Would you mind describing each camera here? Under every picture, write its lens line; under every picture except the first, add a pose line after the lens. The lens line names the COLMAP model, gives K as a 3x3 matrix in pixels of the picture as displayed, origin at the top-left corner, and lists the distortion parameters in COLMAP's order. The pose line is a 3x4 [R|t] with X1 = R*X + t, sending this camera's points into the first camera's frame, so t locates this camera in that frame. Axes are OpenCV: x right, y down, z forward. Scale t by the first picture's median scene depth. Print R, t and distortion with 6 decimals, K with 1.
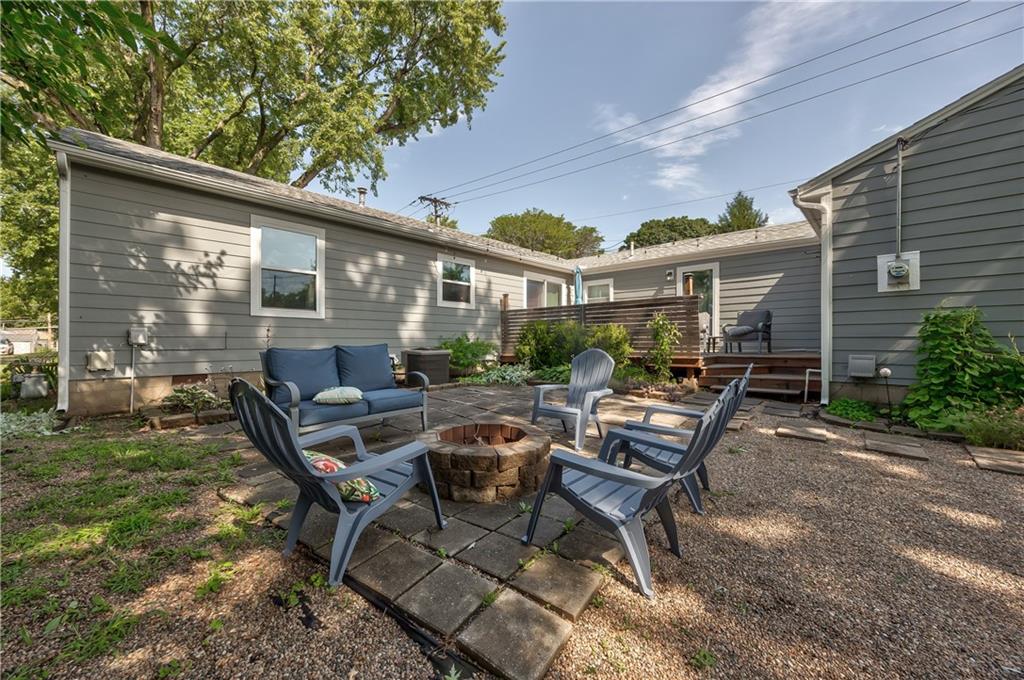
lens RADIAL K [[403.8, 0, 514.8], [0, 403.8, 339.8], [0, 0, 1]] dist [-0.000296, -0.000194]
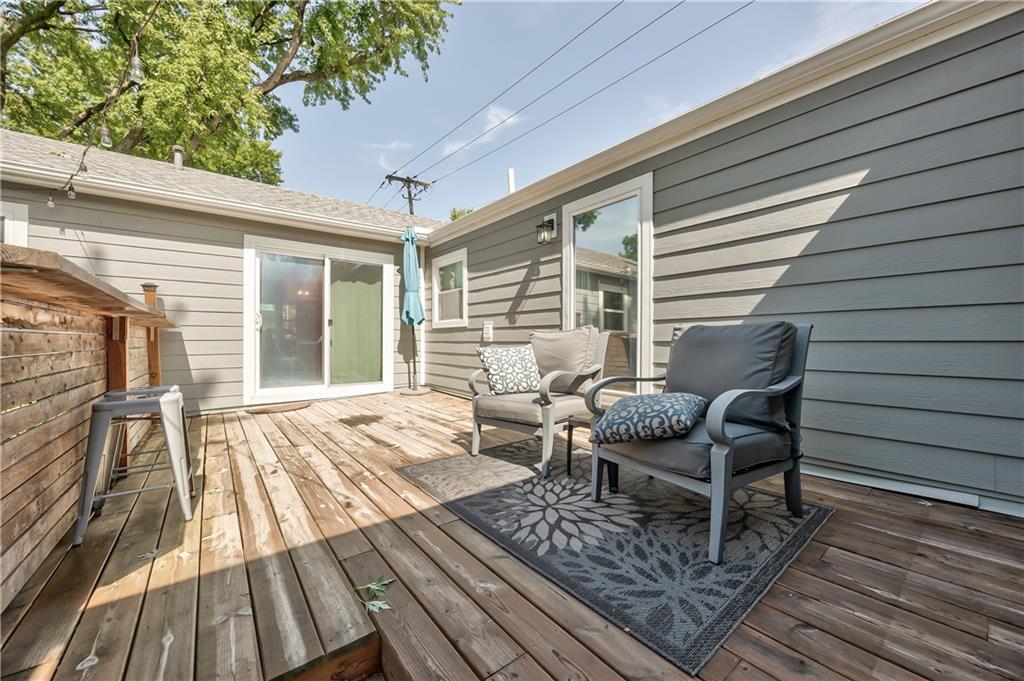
lens RADIAL K [[404.9, 0, 507.3], [0, 404.9, 339.3], [0, 0, 1]] dist [-0.000237, 0.000112]
pose [[0.986717, -0.001325, -0.162446, 0.487977], [0.001609, 0.999997, 0.001615, -0.061661], [0.162444, -0.001855, 0.986716, 0.721129]]
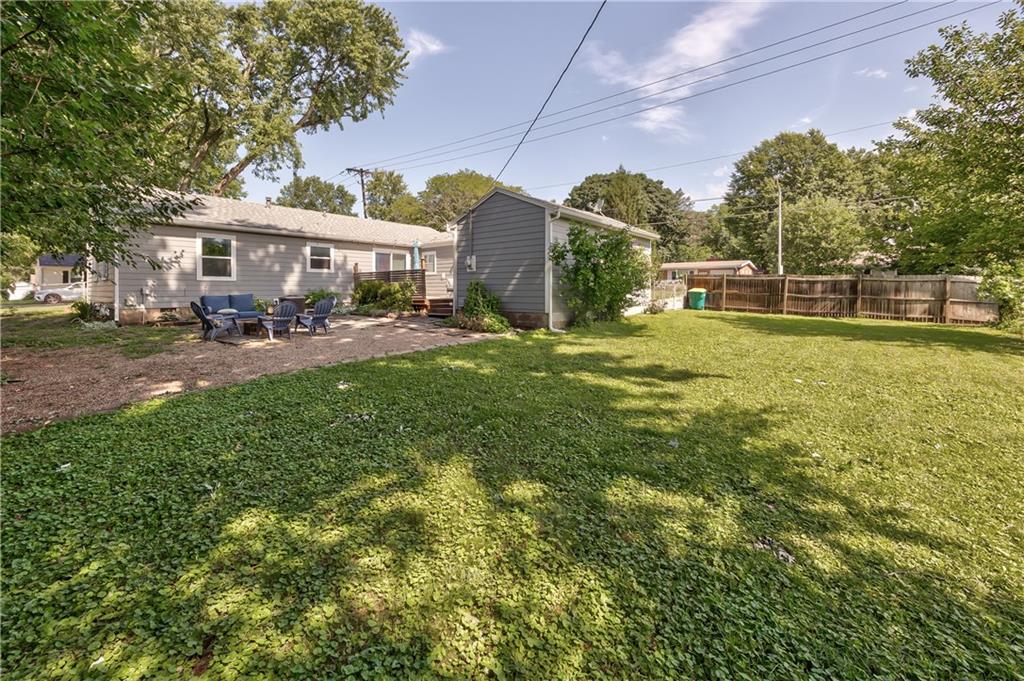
lens RADIAL K [[419.0, 0, 510.3], [0, 419.0, 292.1], [0, 0, 1]] dist [-0.002980, -0.000666]
pose [[0.998463, -0.002814, 0.055354, 0.588687], [0.002149, 0.999925, 0.012057, -0.014578], [-0.055384, -0.011919, 0.998394, -0.872065]]
